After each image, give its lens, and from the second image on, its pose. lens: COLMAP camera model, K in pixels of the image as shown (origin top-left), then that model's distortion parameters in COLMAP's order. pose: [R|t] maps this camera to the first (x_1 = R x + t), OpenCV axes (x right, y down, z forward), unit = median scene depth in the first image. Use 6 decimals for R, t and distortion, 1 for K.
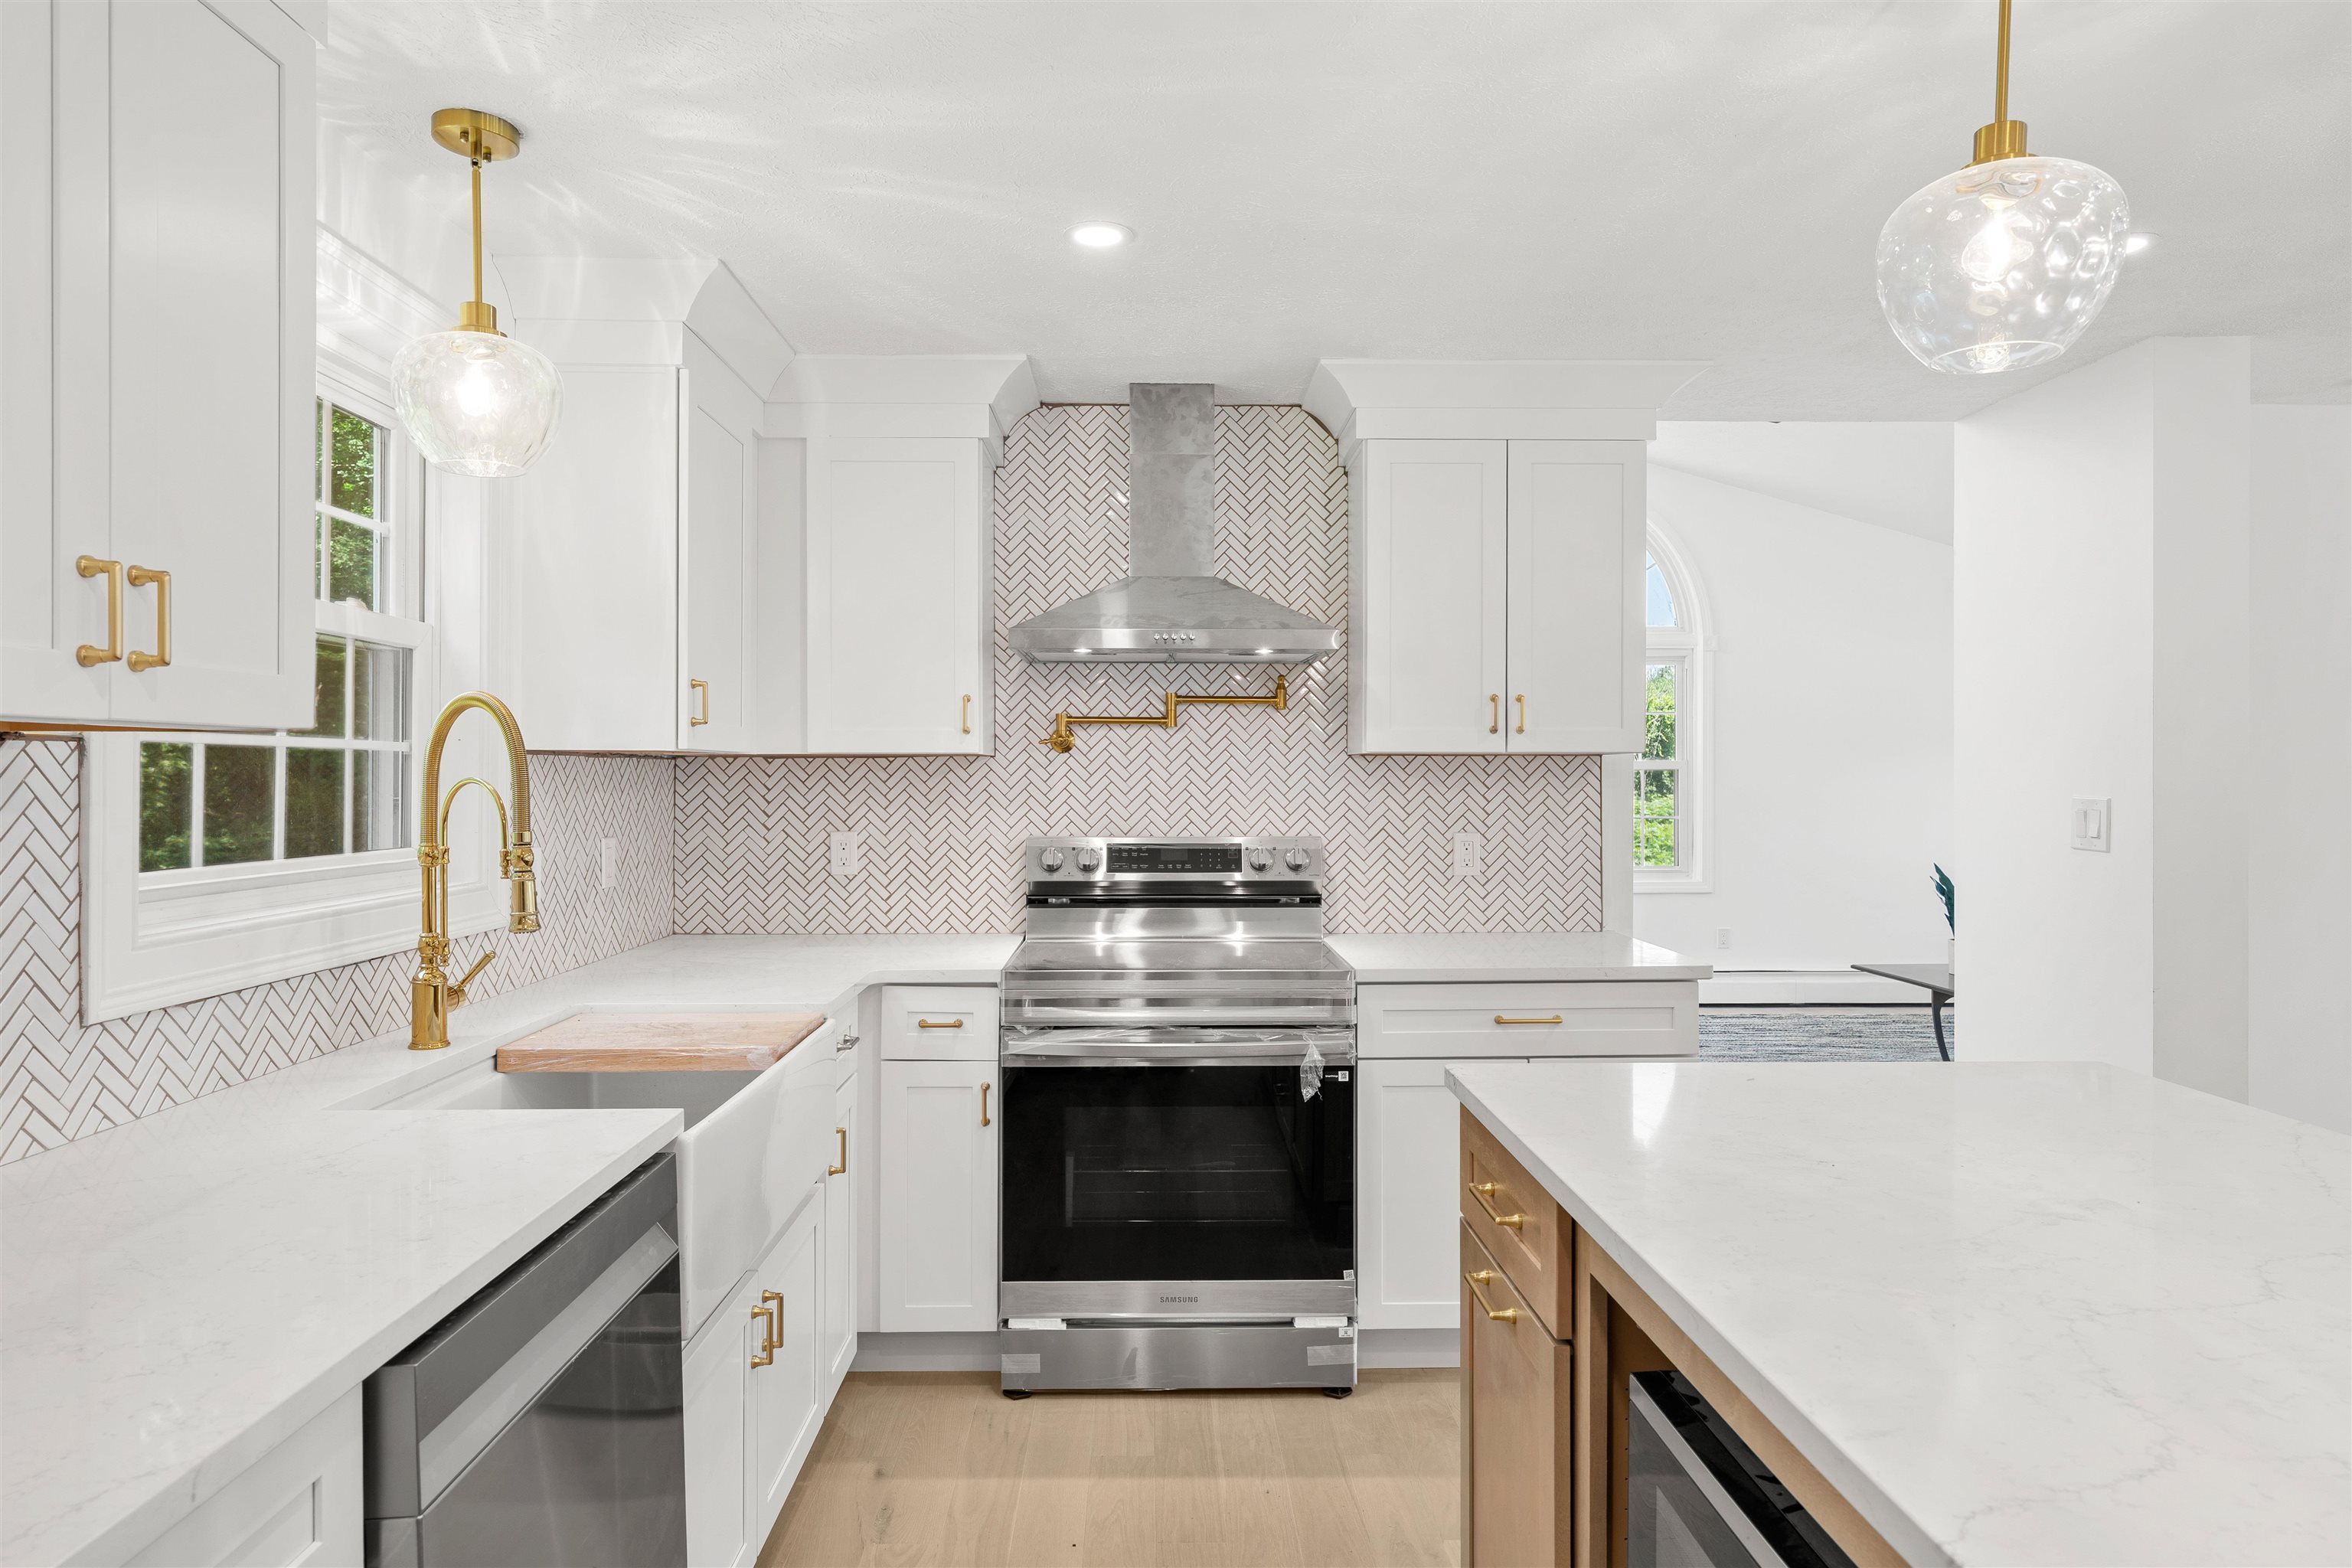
lens RADIAL K [[1395.1, 0, 1180.7], [0, 1395.1, 777.1], [0, 0, 1]] dist [0.006013, 0.002554]
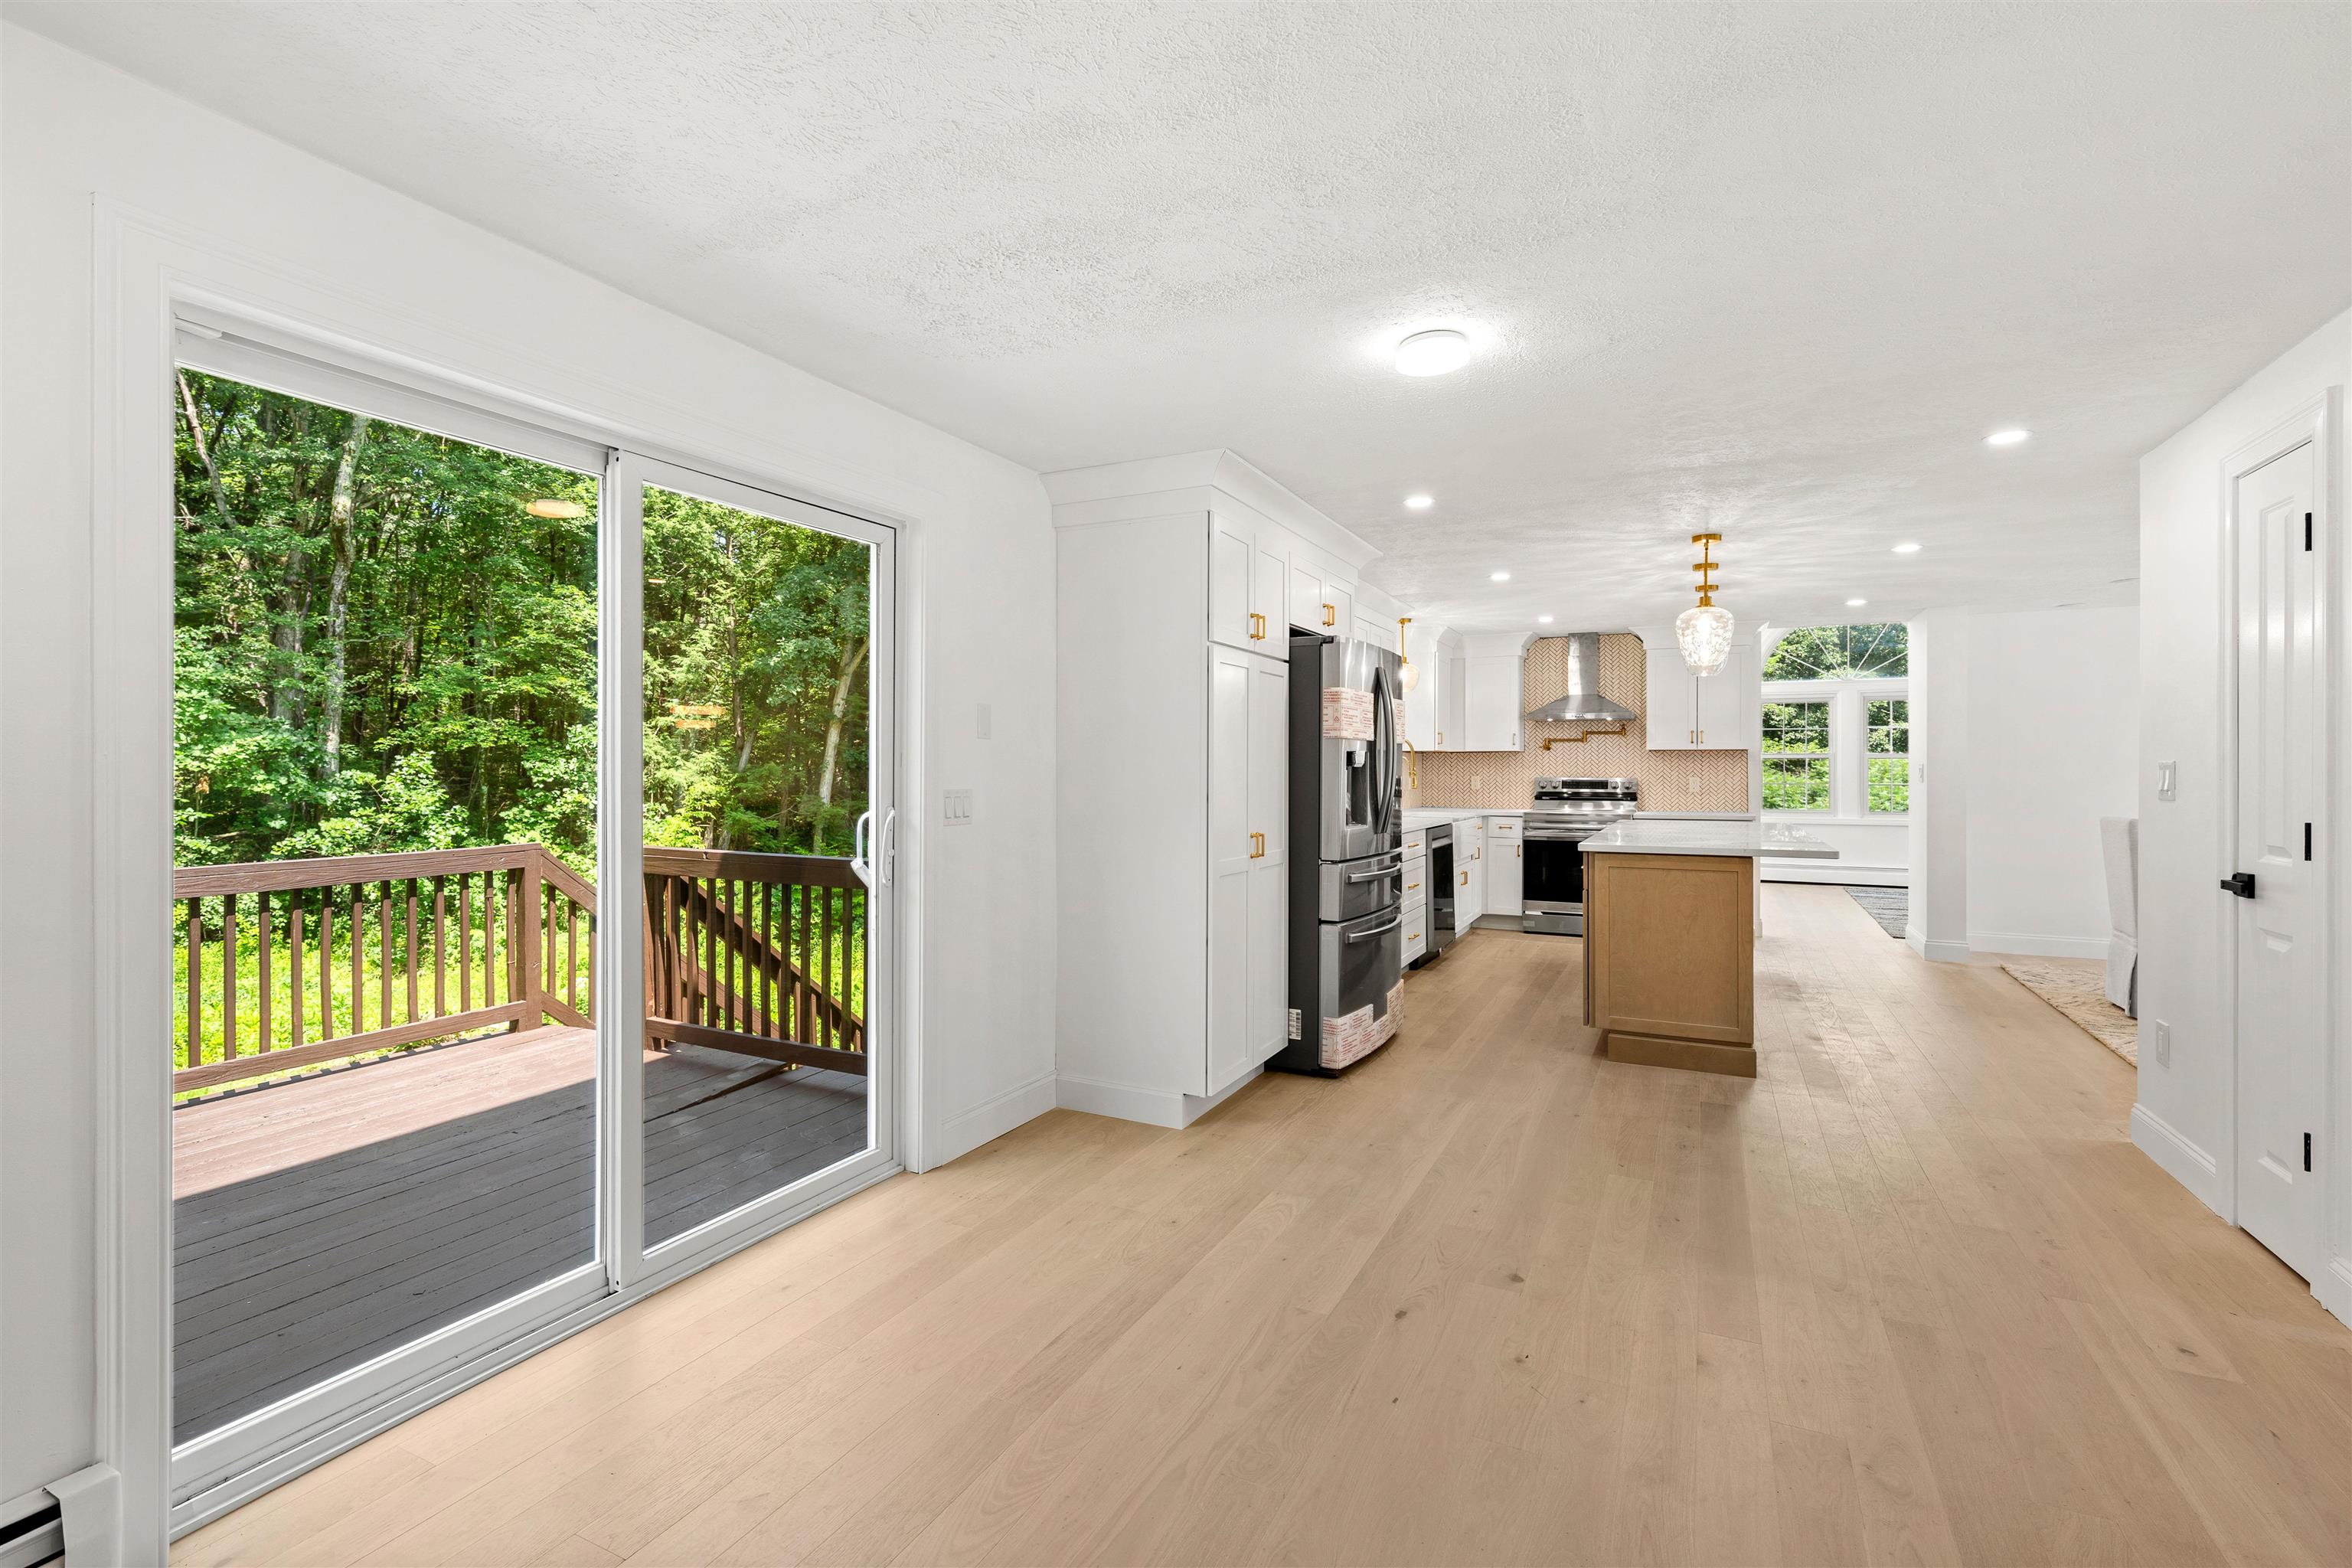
lens RADIAL K [[1059.7, 0, 1154.7], [0, 1059.7, 773.2], [0, 0, 1]] dist [0.001816, -0.001183]
pose [[0.875314, 0.002366, -0.483550, 0.321173], [-0.001785, 0.999997, 0.001661, 0.033062], [0.483552, -0.000591, 0.875315, -1.641351]]
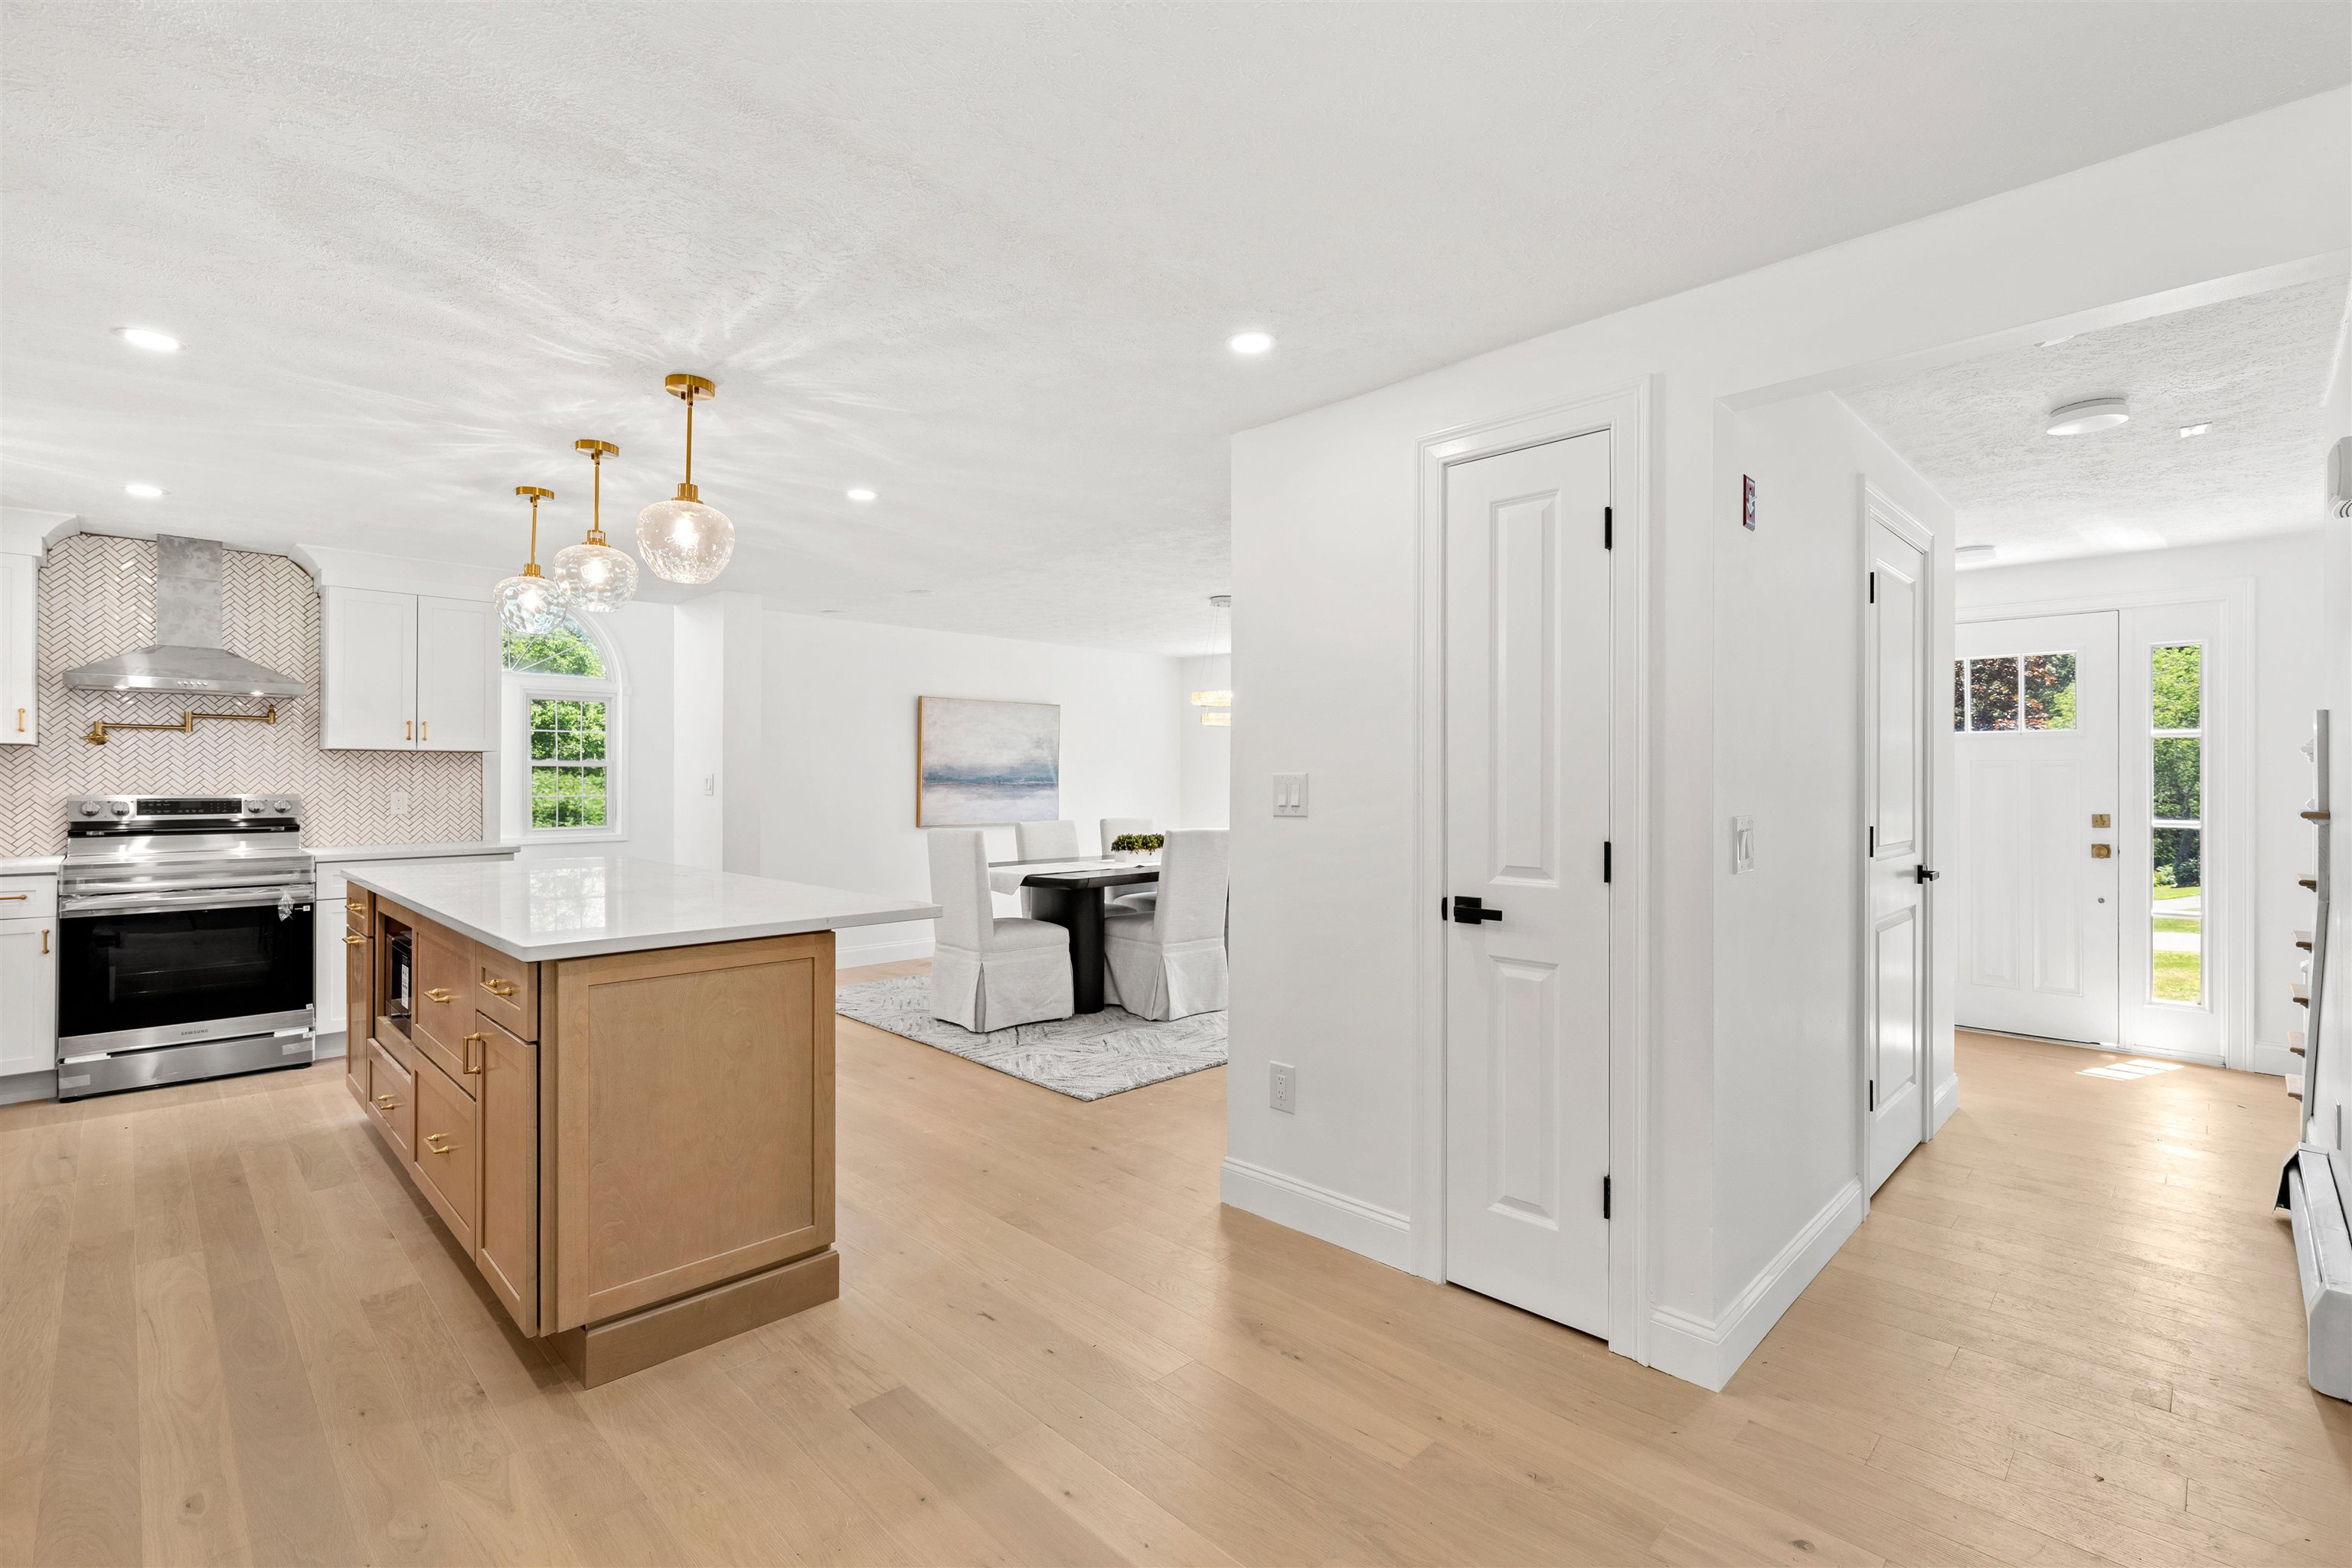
lens RADIAL K [[1059.7, 0, 1183.6], [0, 1059.7, 776.8], [0, 0, 1]] dist [0.001816, -0.001183]
pose [[0.727032, 0.003357, 0.686595, -0.013168], [-0.000481, 0.999990, -0.004380, 0.028144], [-0.686604, 0.002854, 0.727026, -0.889261]]
